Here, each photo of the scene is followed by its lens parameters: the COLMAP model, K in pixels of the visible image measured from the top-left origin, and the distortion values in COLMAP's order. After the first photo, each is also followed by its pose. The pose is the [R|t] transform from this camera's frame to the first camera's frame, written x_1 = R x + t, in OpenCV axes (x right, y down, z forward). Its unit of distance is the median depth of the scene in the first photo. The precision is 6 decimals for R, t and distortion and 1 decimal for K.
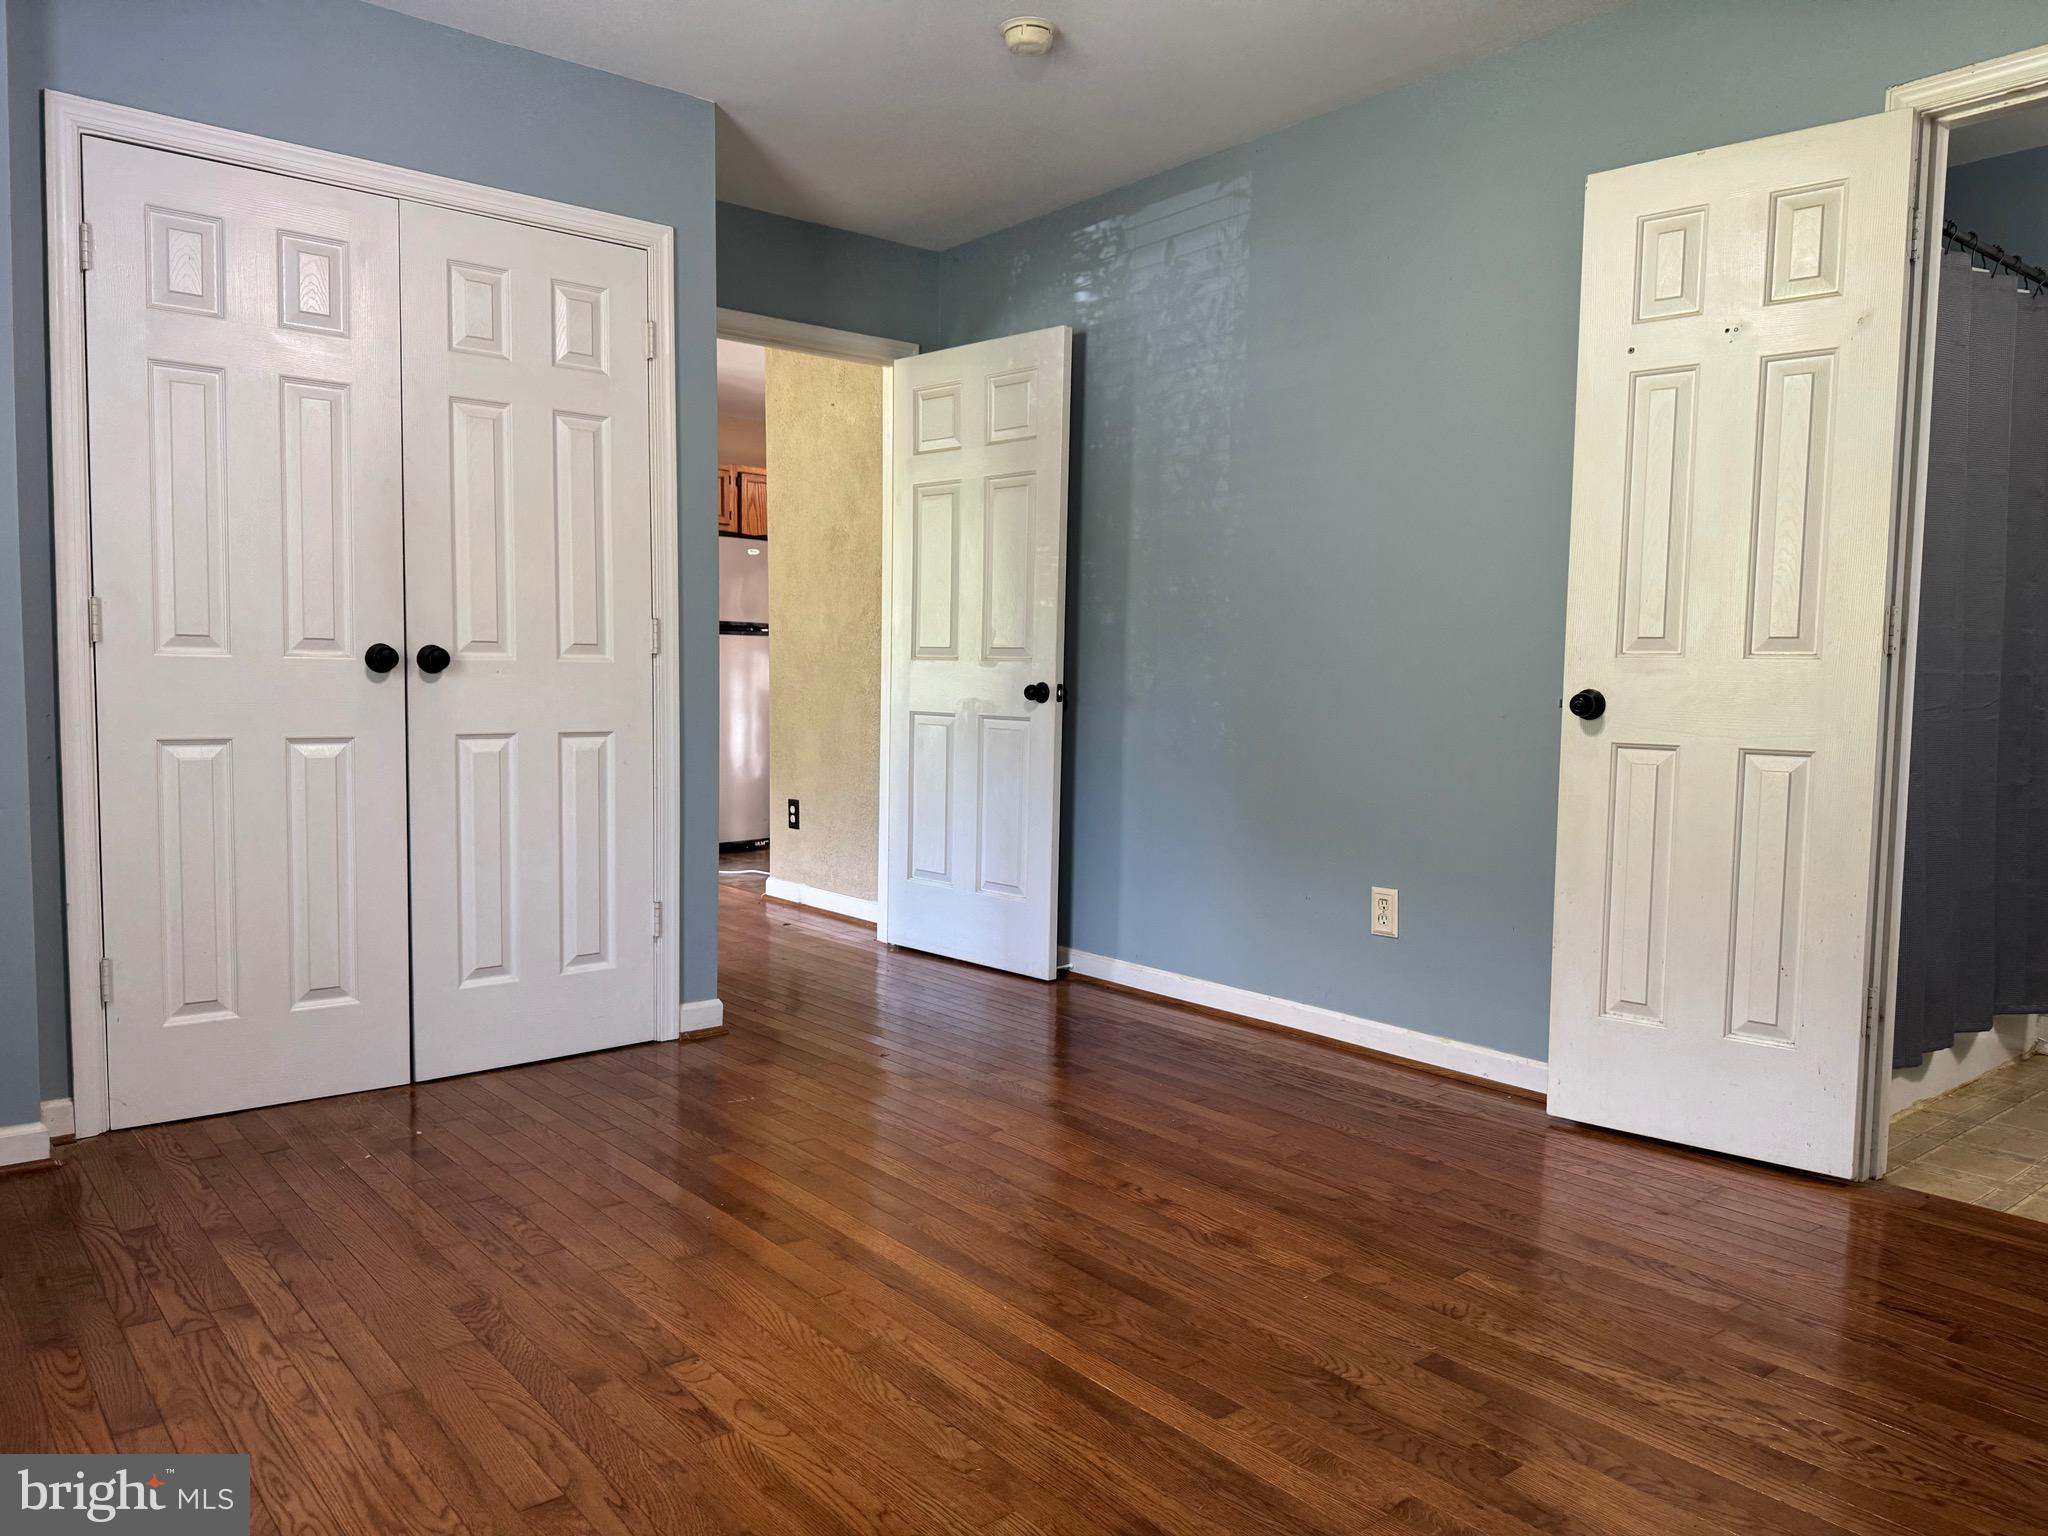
lens RADIAL K [[1468.1, 0, 1030.9], [0, 1468.1, 771.1], [0, 0, 1]] dist [0.064453, -0.070909]
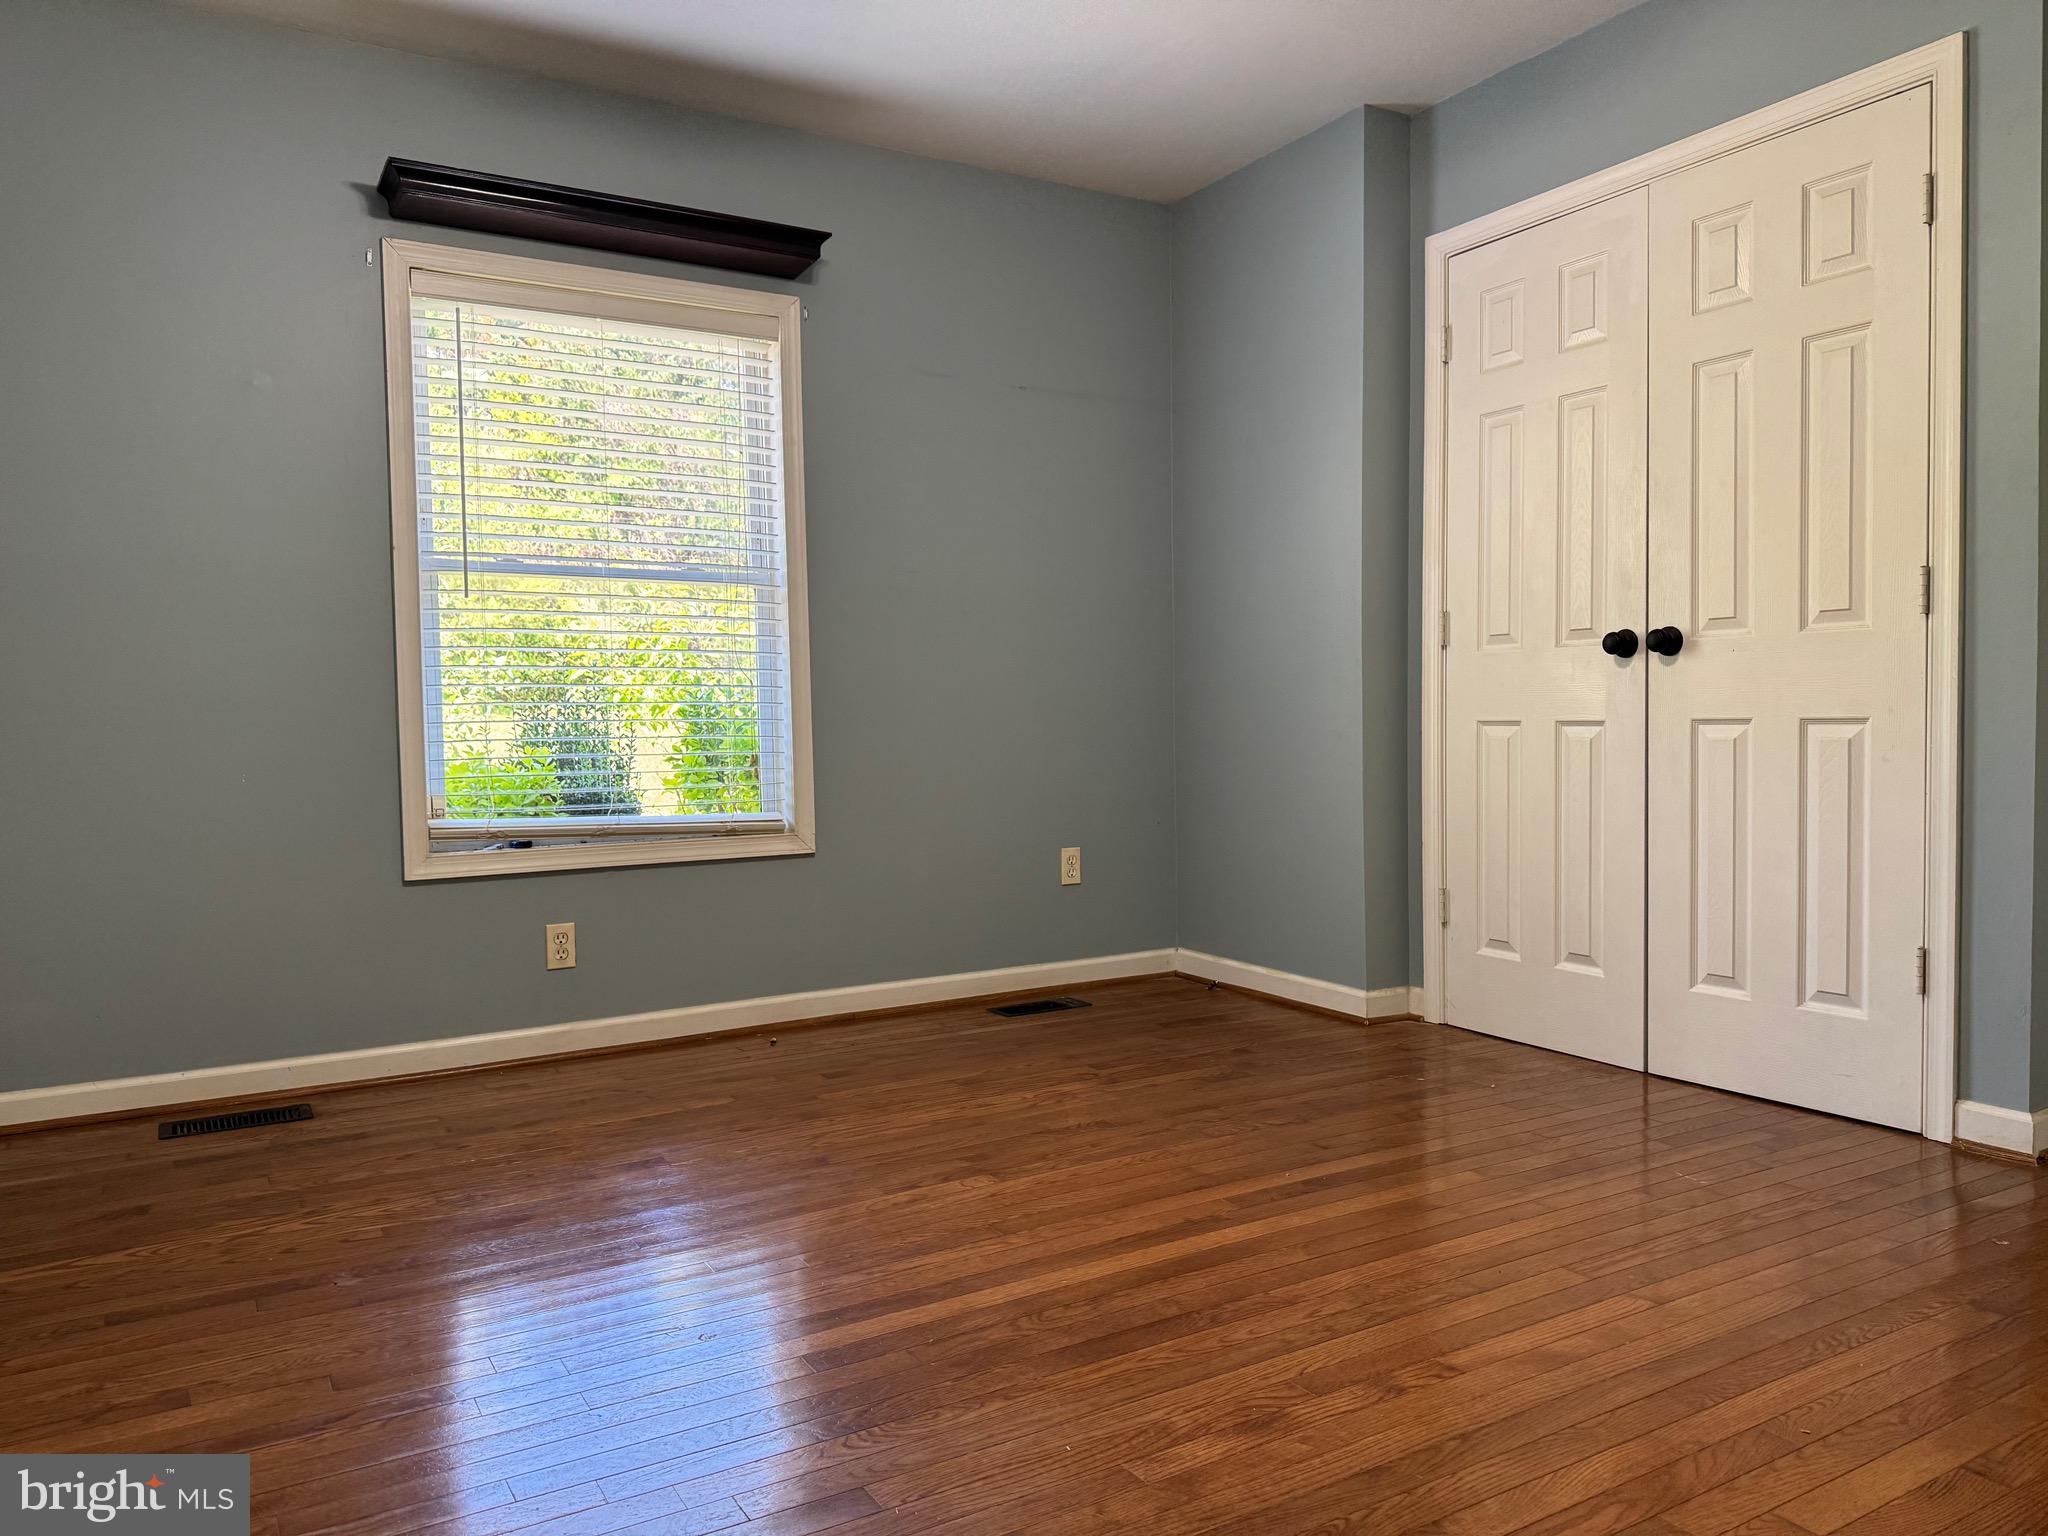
lens RADIAL K [[1468.1, 0, 1021.9], [0, 1468.1, 770.8], [0, 0, 1]] dist [0.064453, -0.070909]
pose [[-0.165603, 0.028118, -0.985791, 0.715449], [-0.058088, 0.997580, 0.038212, -0.003859], [0.984480, 0.063591, -0.163569, 0.854260]]
